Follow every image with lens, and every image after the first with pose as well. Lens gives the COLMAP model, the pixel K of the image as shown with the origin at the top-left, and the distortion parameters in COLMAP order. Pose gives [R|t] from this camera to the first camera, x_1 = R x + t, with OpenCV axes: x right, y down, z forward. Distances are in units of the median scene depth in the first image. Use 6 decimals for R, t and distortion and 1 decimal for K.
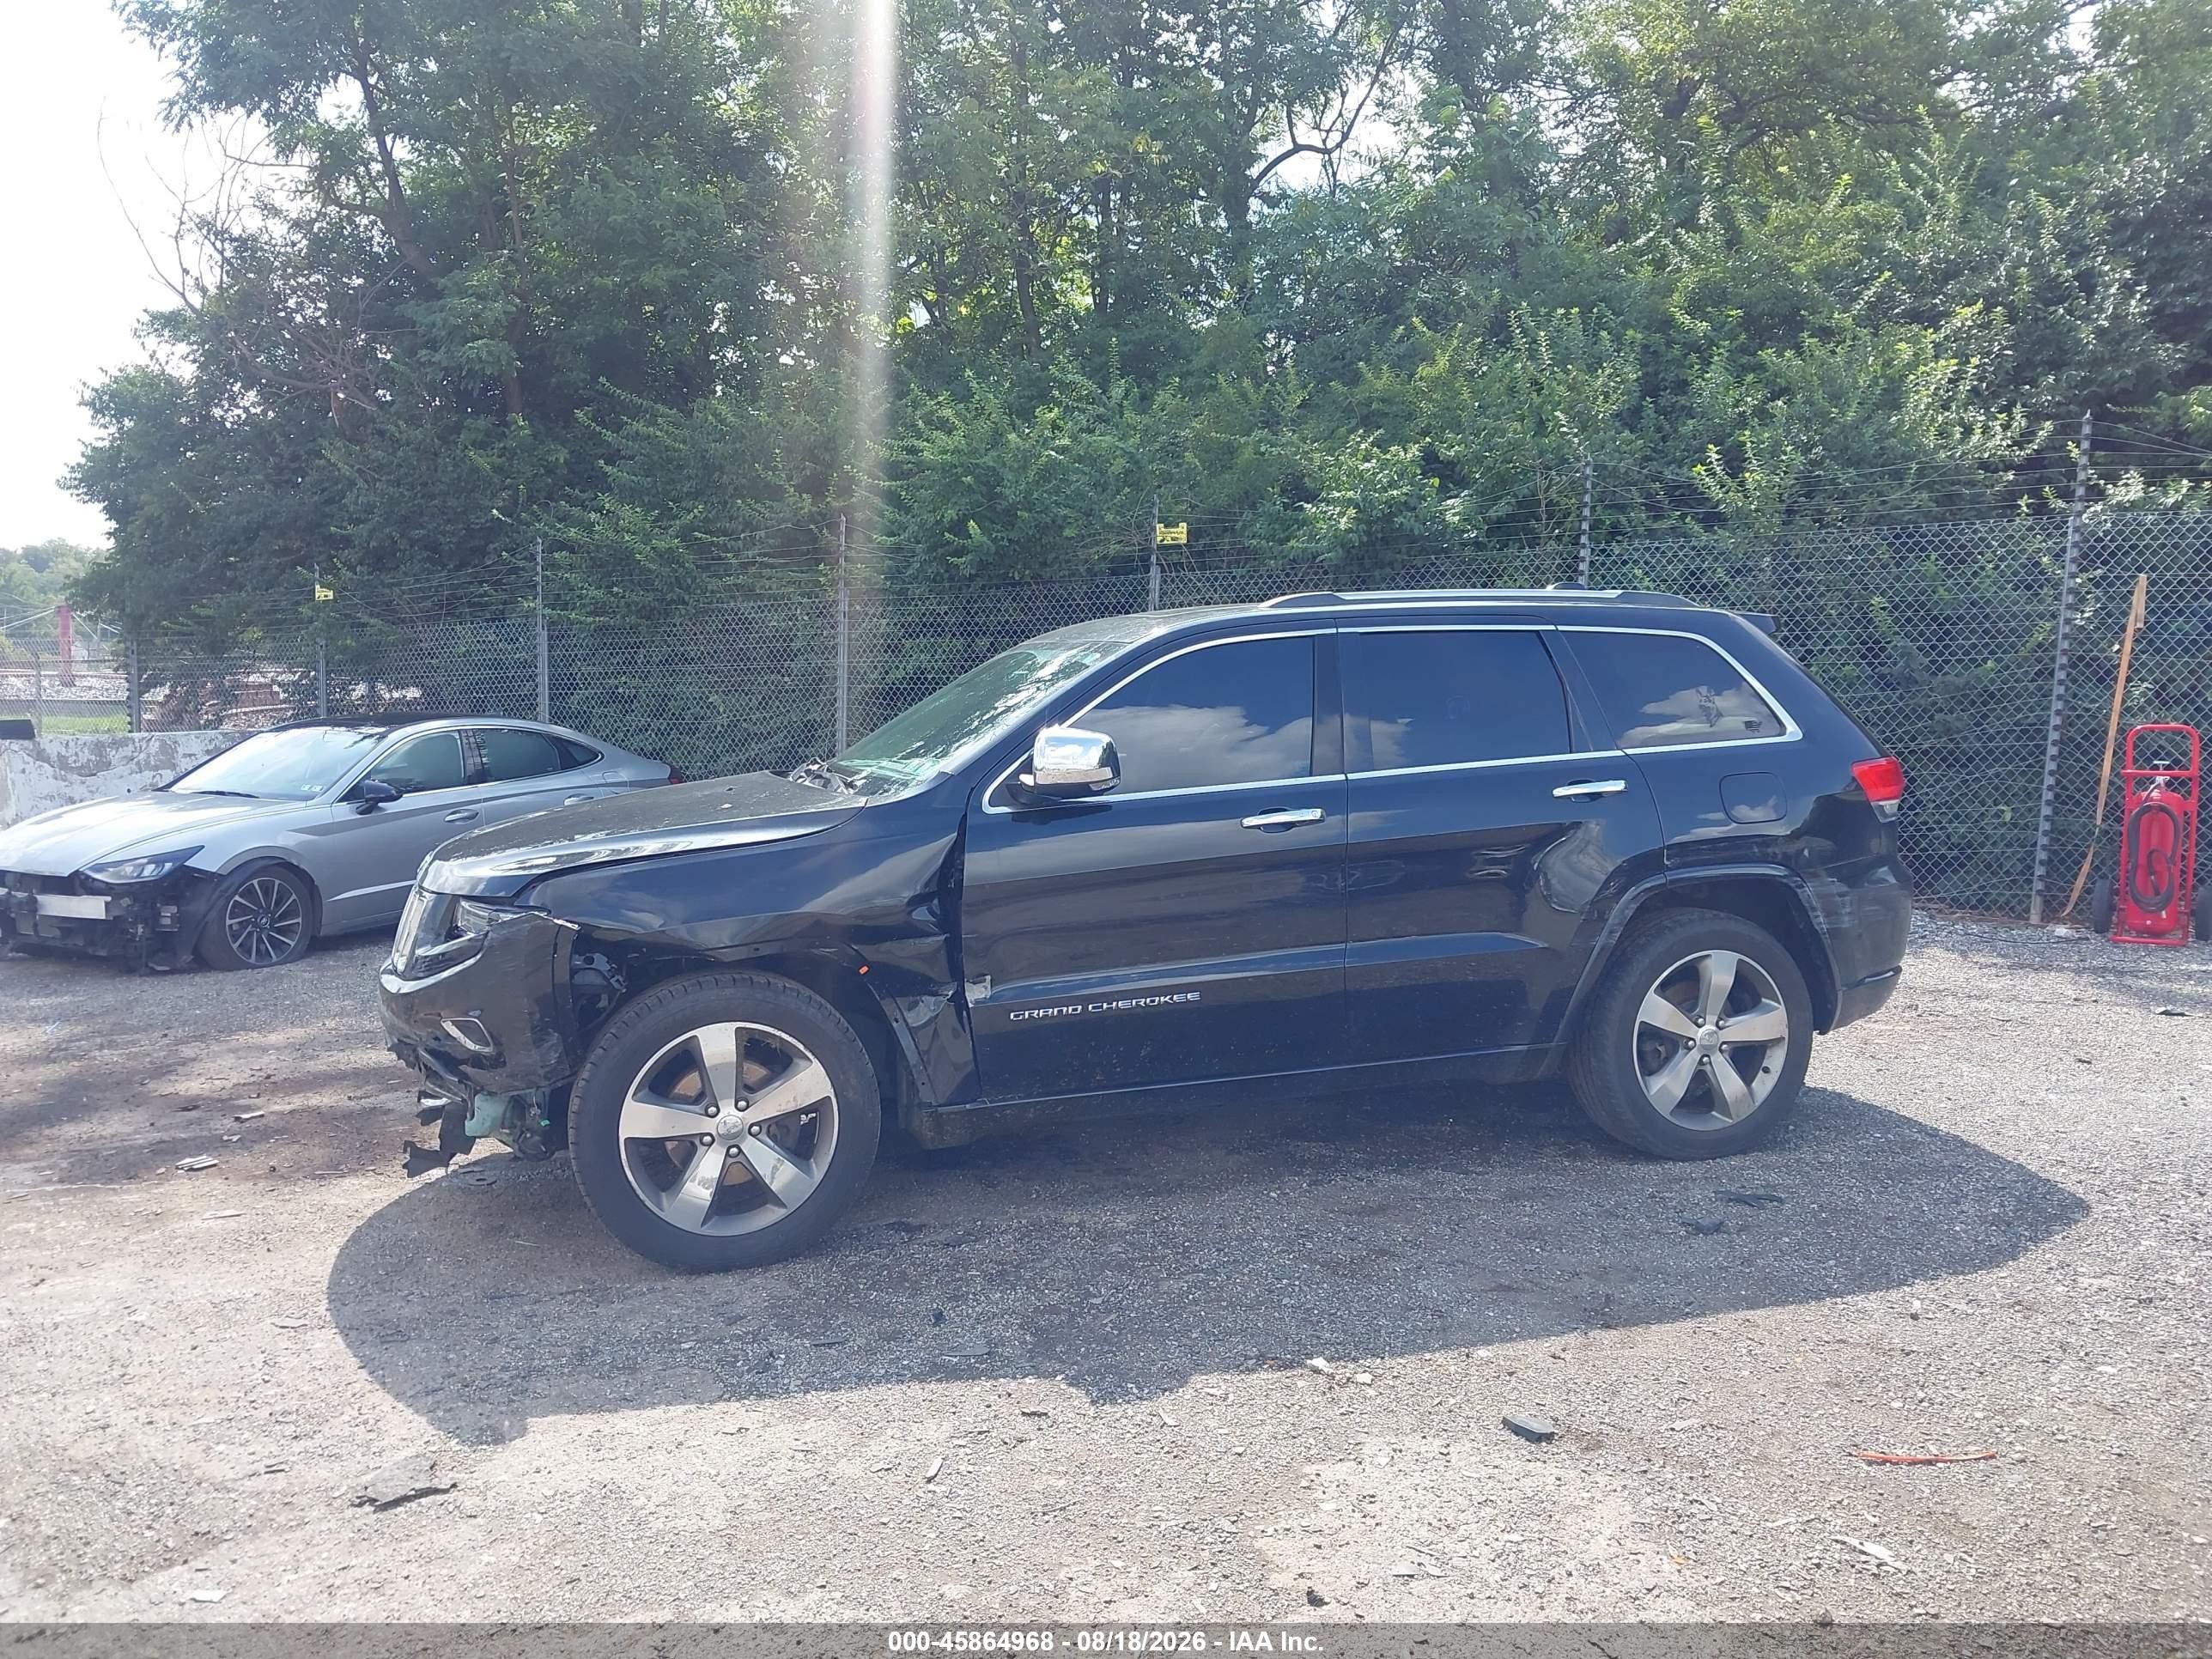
lens RADIAL K [[1743.0, 0, 1060.5], [0, 1743.0, 748.7], [0, 0, 1]] dist [-0.002007, -0.000851]
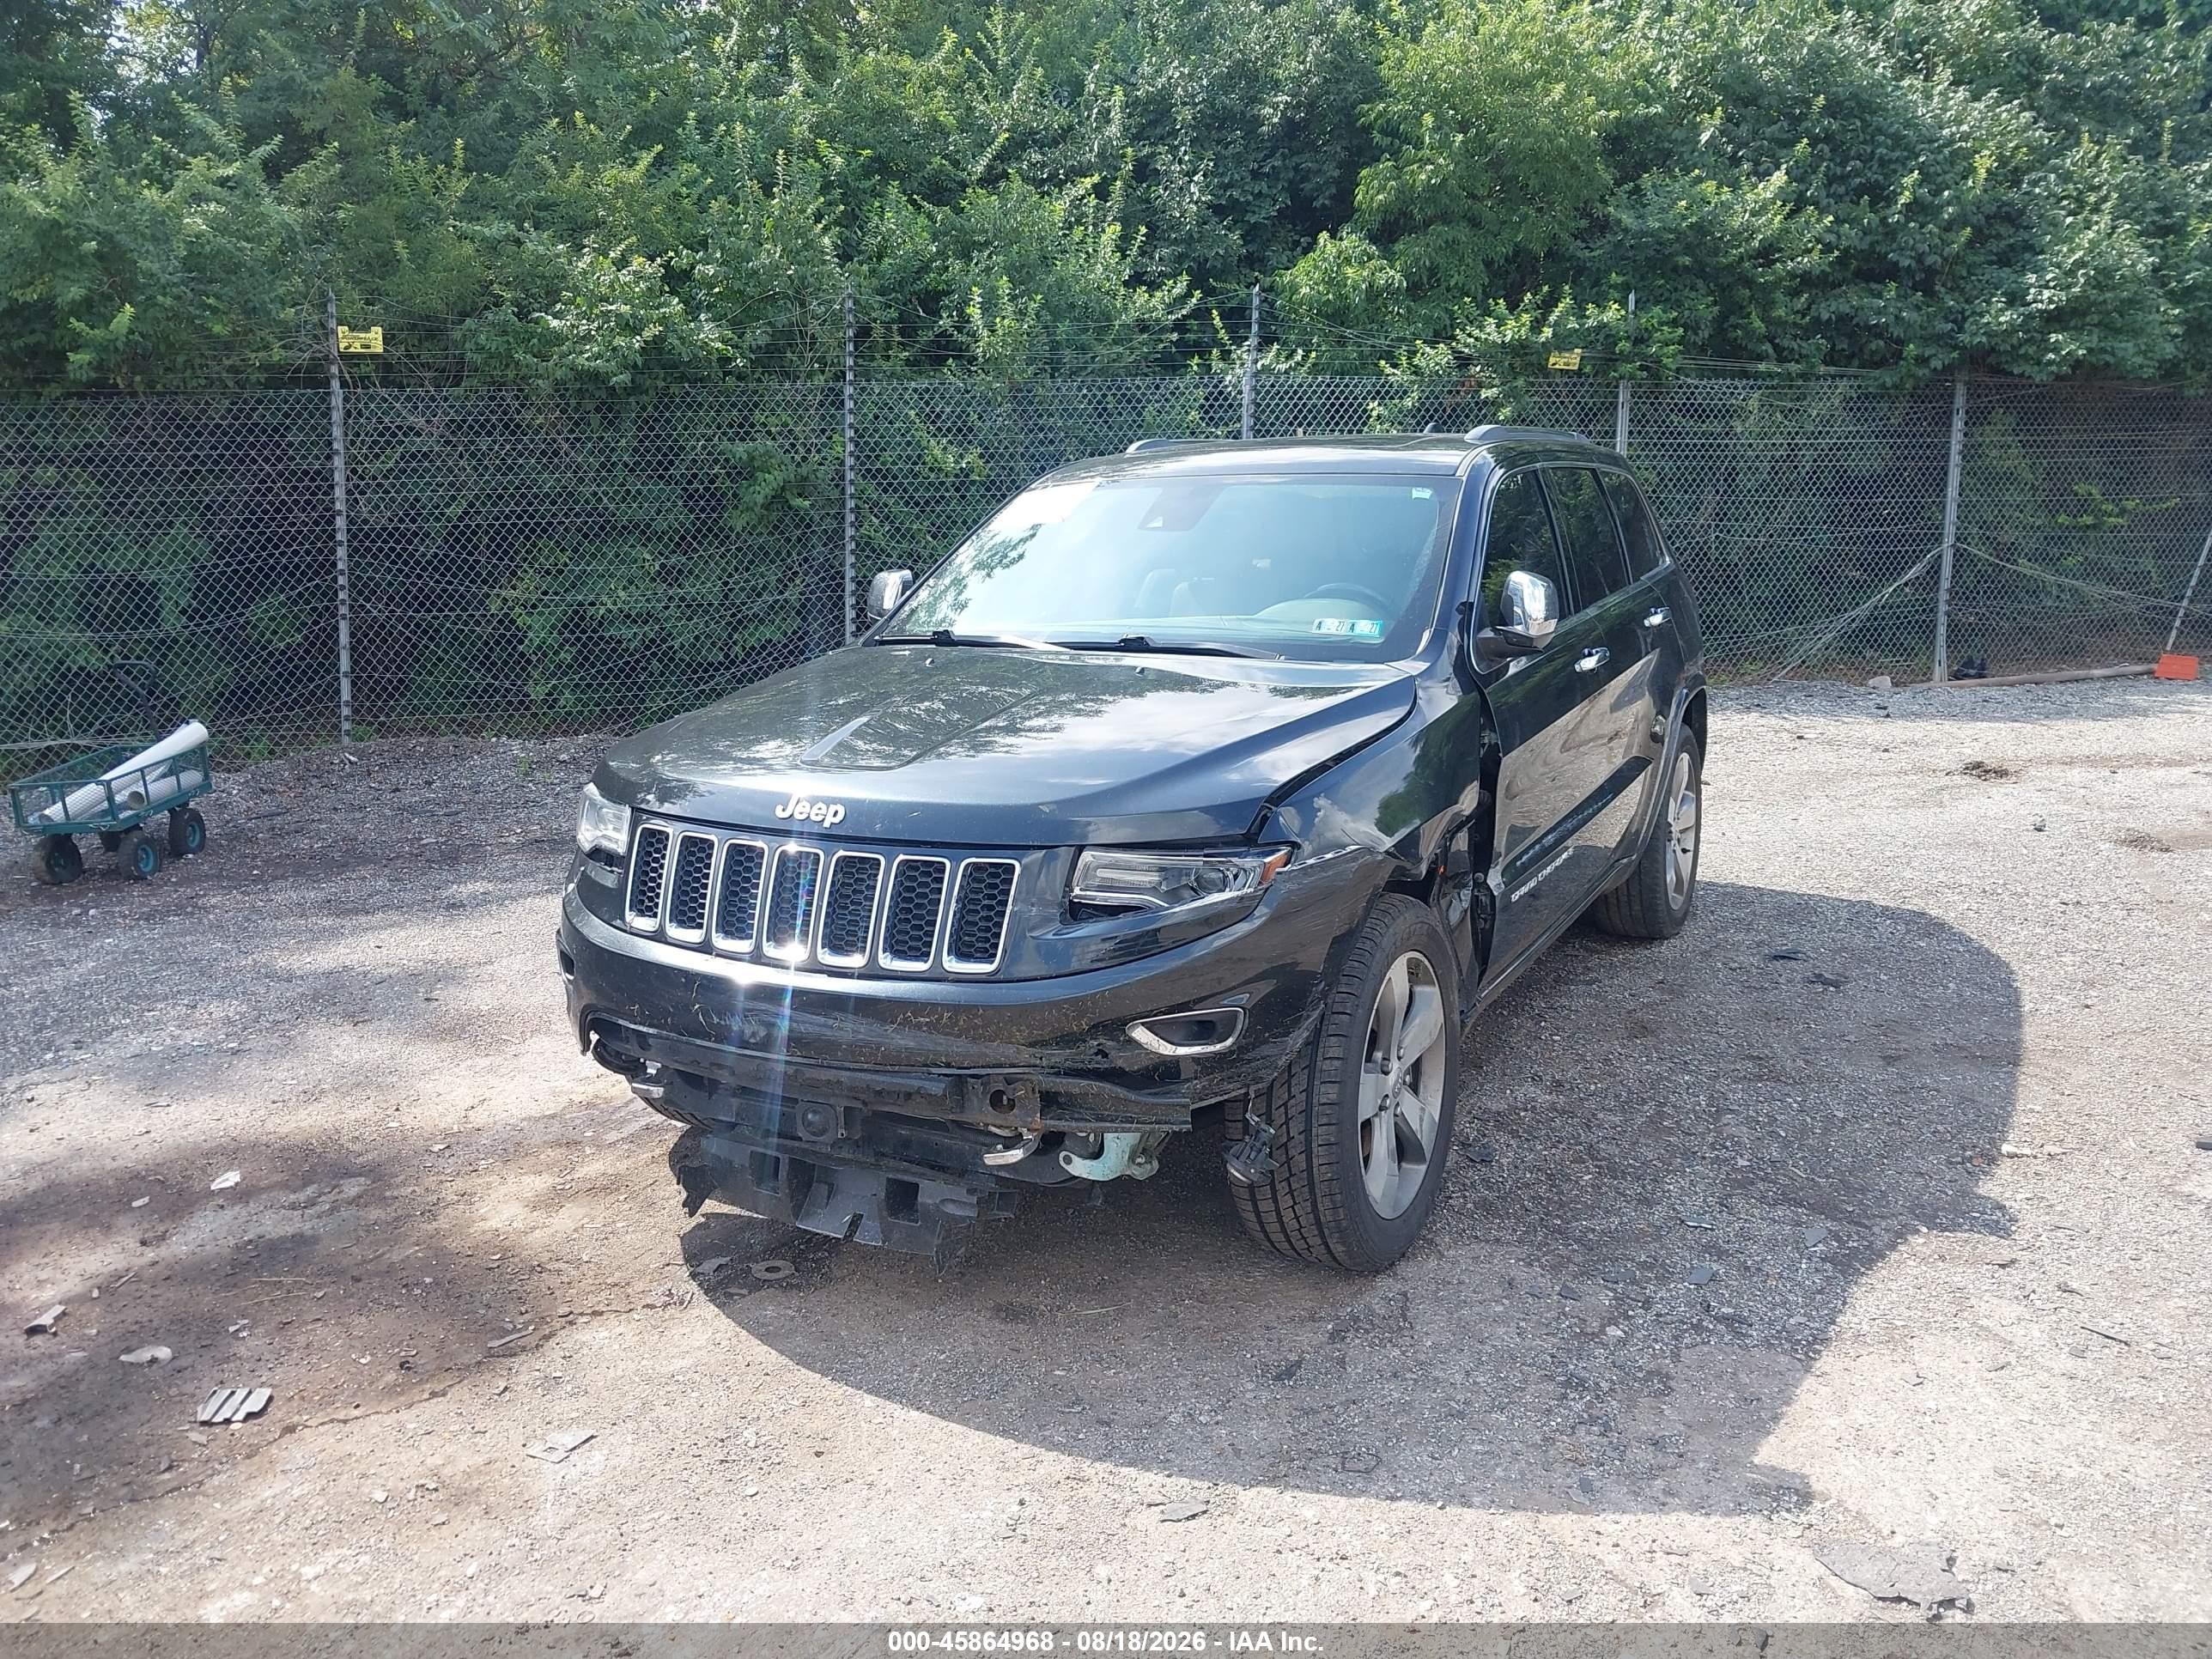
lens RADIAL K [[1743.0, 0, 1061.2], [0, 1743.0, 831.4], [0, 0, 1]] dist [-0.002007, -0.000851]
pose [[0.720020, -0.124500, 0.682694, -0.405813], [0.033325, 0.988843, 0.145184, -0.007778], [-0.693153, -0.081785, 0.716136, 0.267298]]
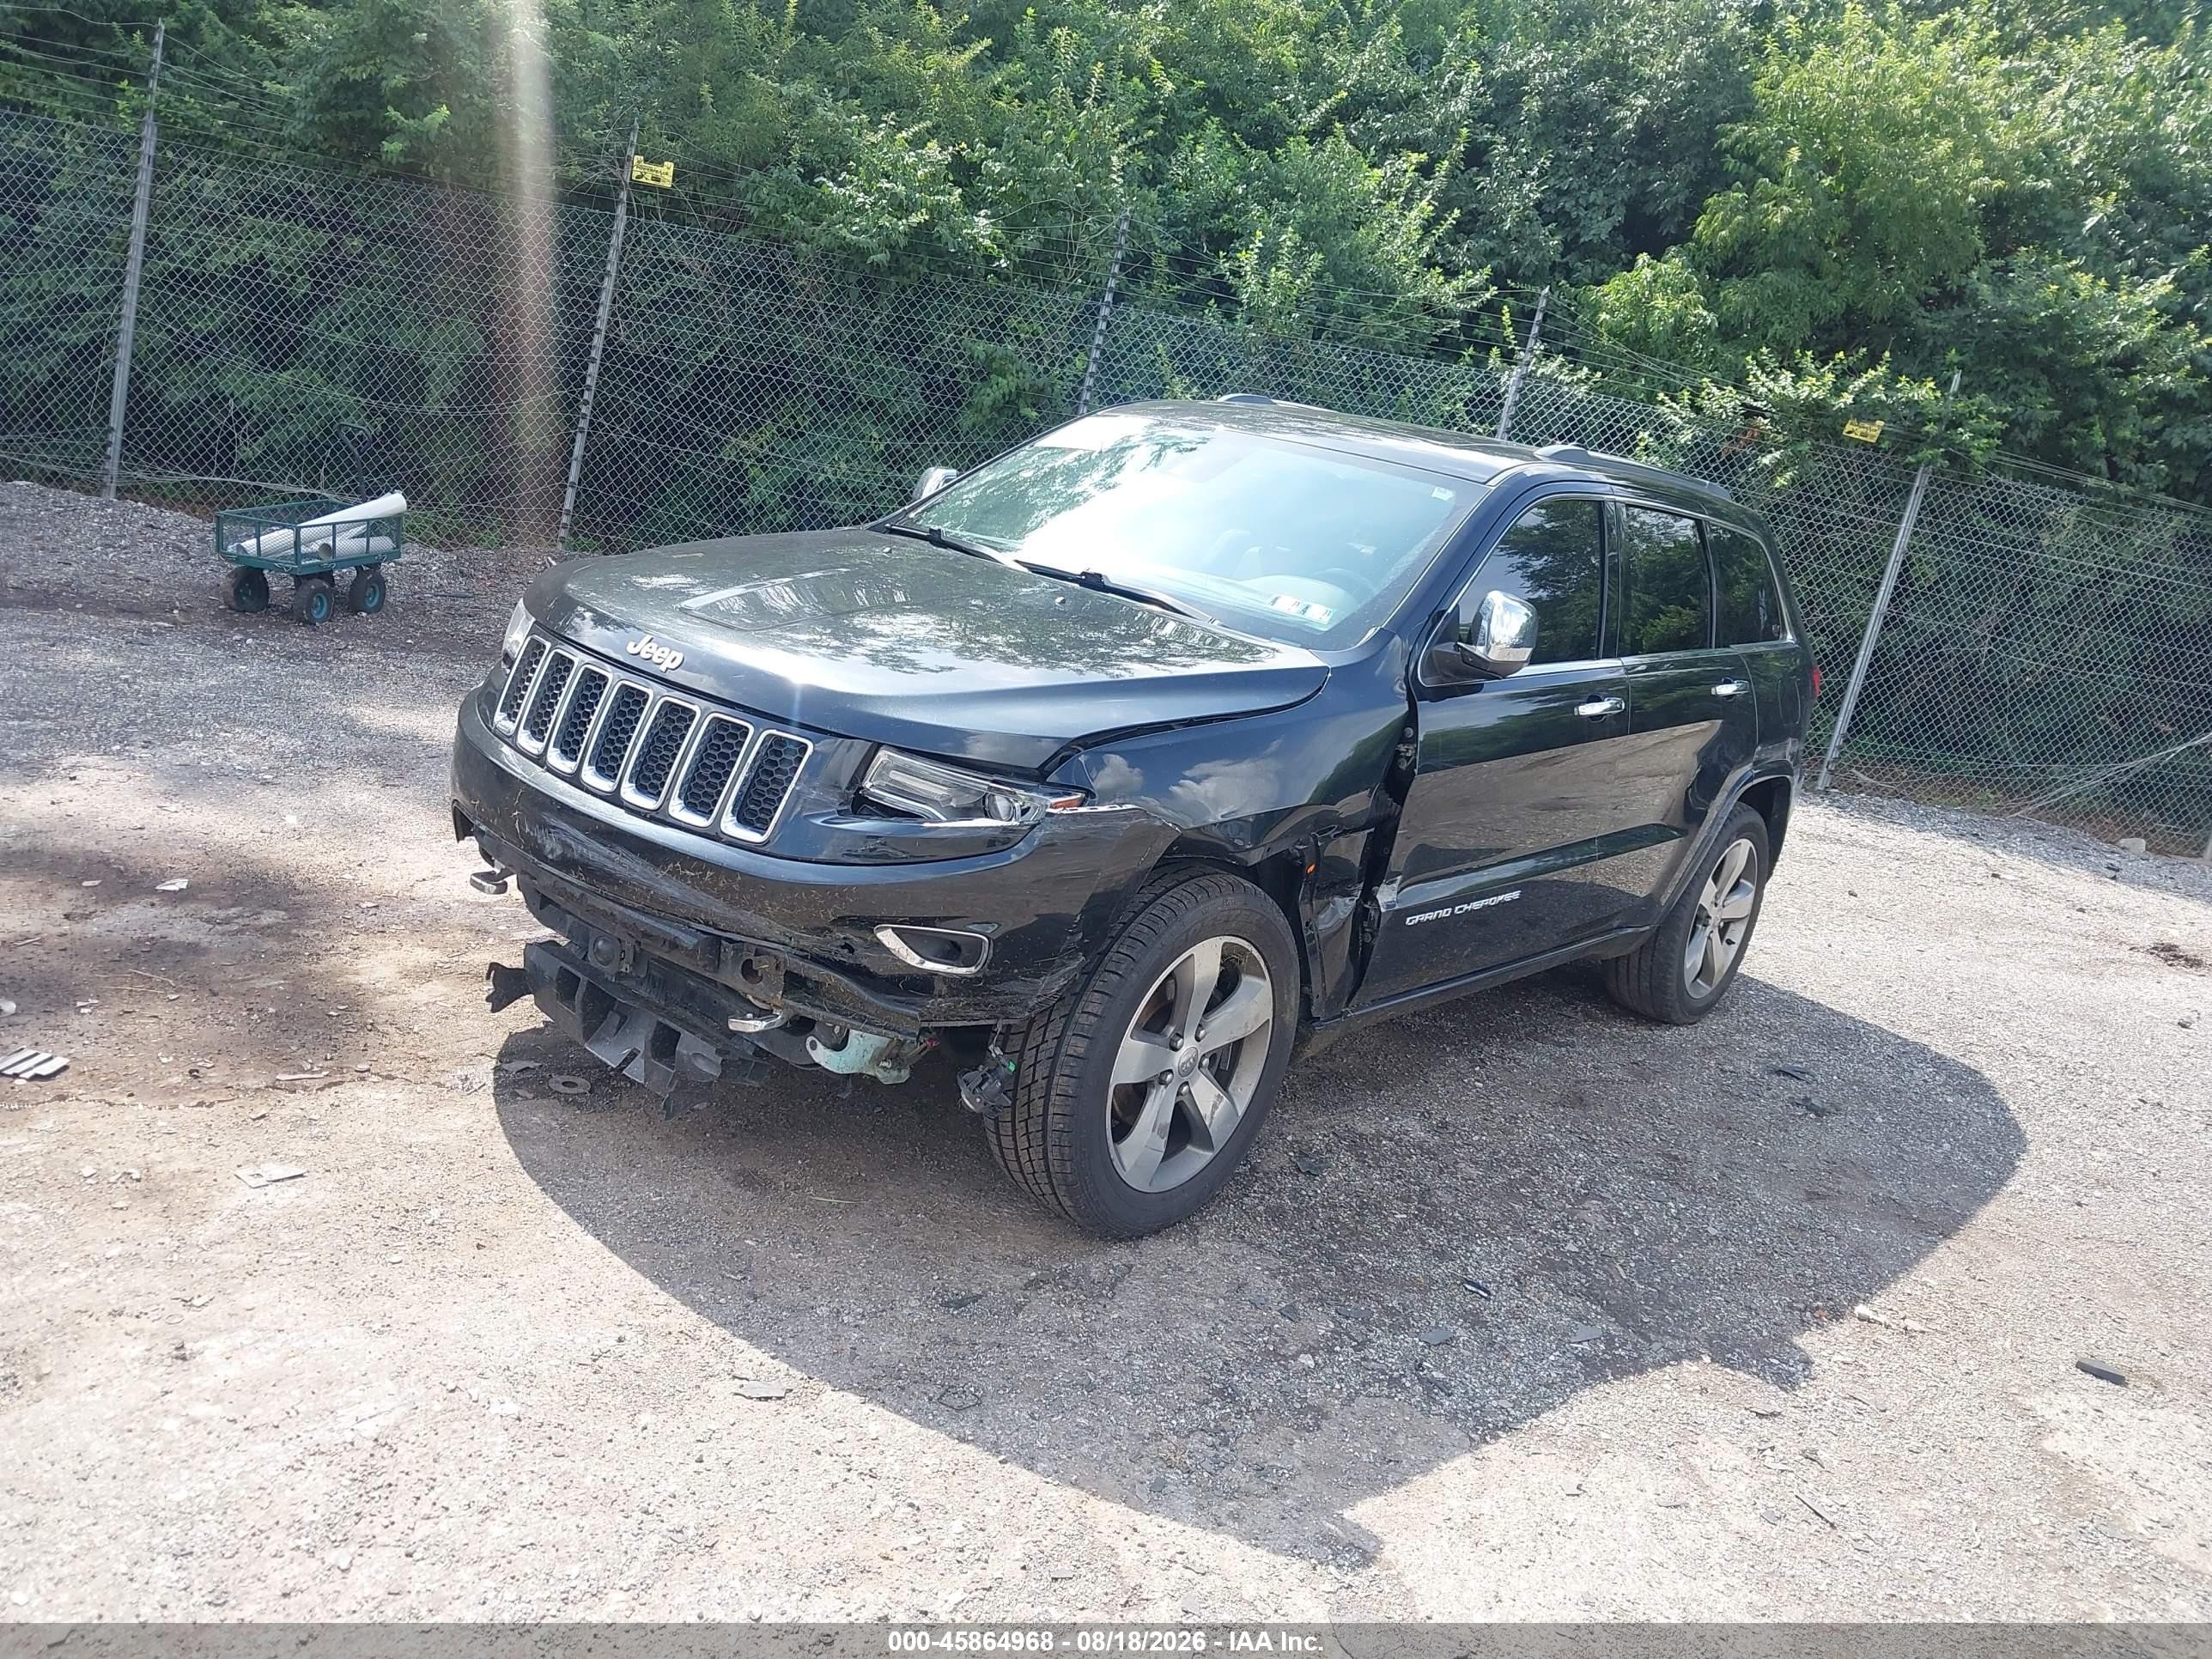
lens RADIAL K [[1743.0, 0, 1066.5], [0, 1743.0, 828.3], [0, 0, 1]] dist [-0.002007, -0.000851]
pose [[0.825409, 0.043972, 0.562820, -0.332407], [-0.175154, 0.967710, 0.181268, -0.007708], [-0.536676, -0.248201, 0.806458, 0.208031]]
